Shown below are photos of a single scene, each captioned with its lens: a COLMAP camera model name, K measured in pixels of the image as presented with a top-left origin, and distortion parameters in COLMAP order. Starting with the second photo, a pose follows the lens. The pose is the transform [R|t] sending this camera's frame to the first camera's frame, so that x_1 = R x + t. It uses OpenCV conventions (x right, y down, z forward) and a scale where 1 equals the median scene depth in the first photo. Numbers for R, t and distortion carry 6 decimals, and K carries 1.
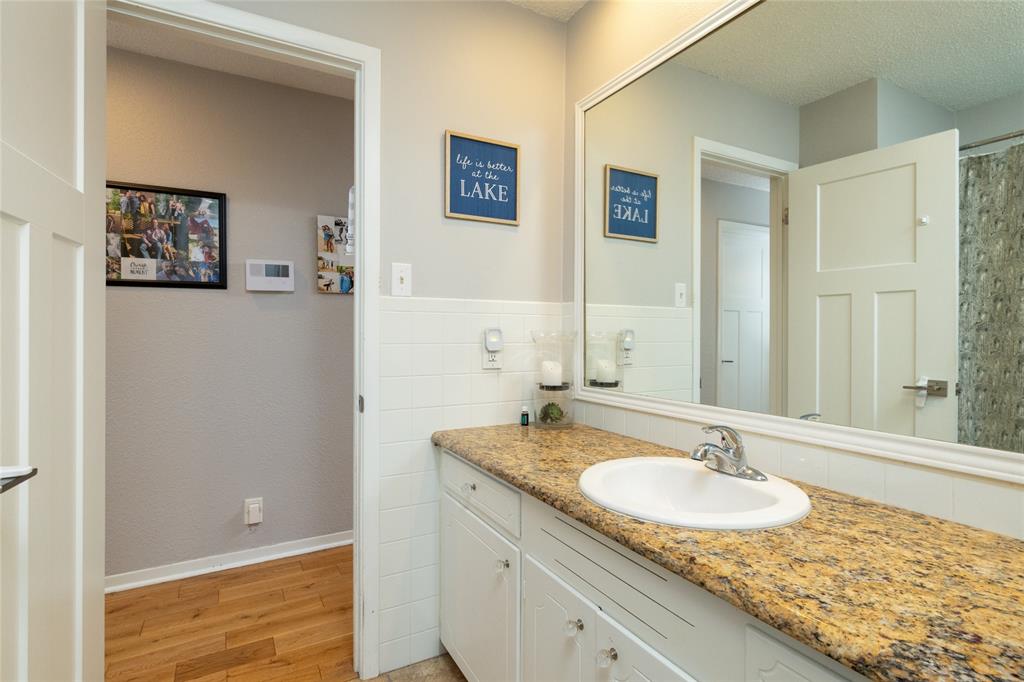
lens RADIAL K [[502.5, 0, 511.5], [0, 502.5, 329.6], [0, 0, 1]] dist [-0.000333, 0.000504]
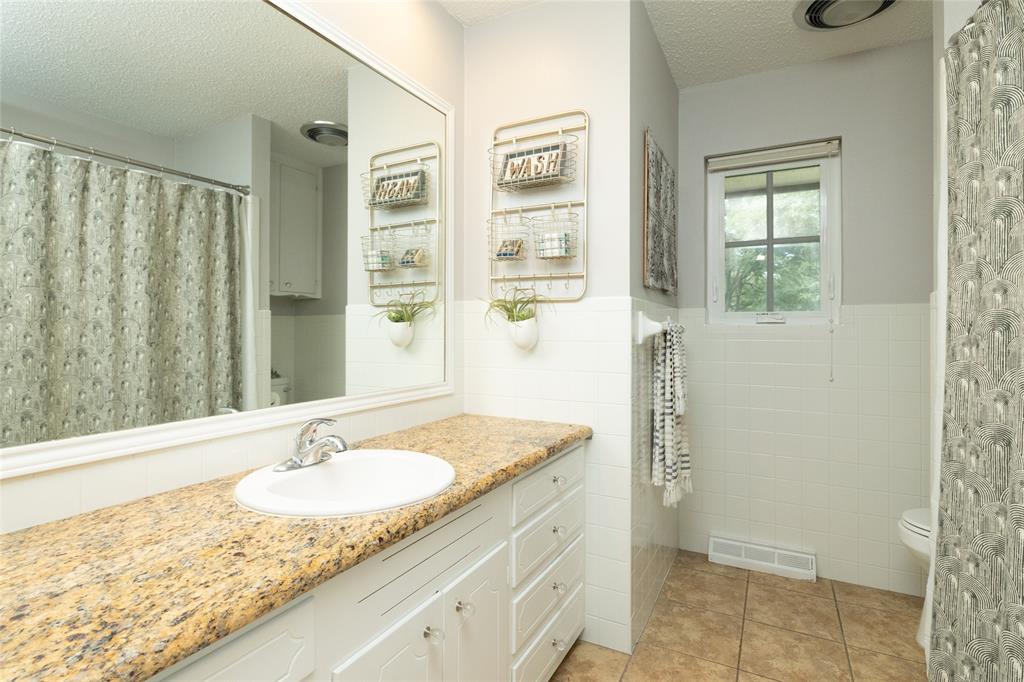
lens RADIAL K [[502.5, 0, 511.5], [0, 502.5, 329.6], [0, 0, 1]] dist [-0.000333, 0.000504]
pose [[-0.537582, -0.002318, 0.843208, -0.730801], [-0.008419, 0.999961, -0.002618, 0.008207], [-0.843169, -0.008506, -0.537581, 1.331584]]
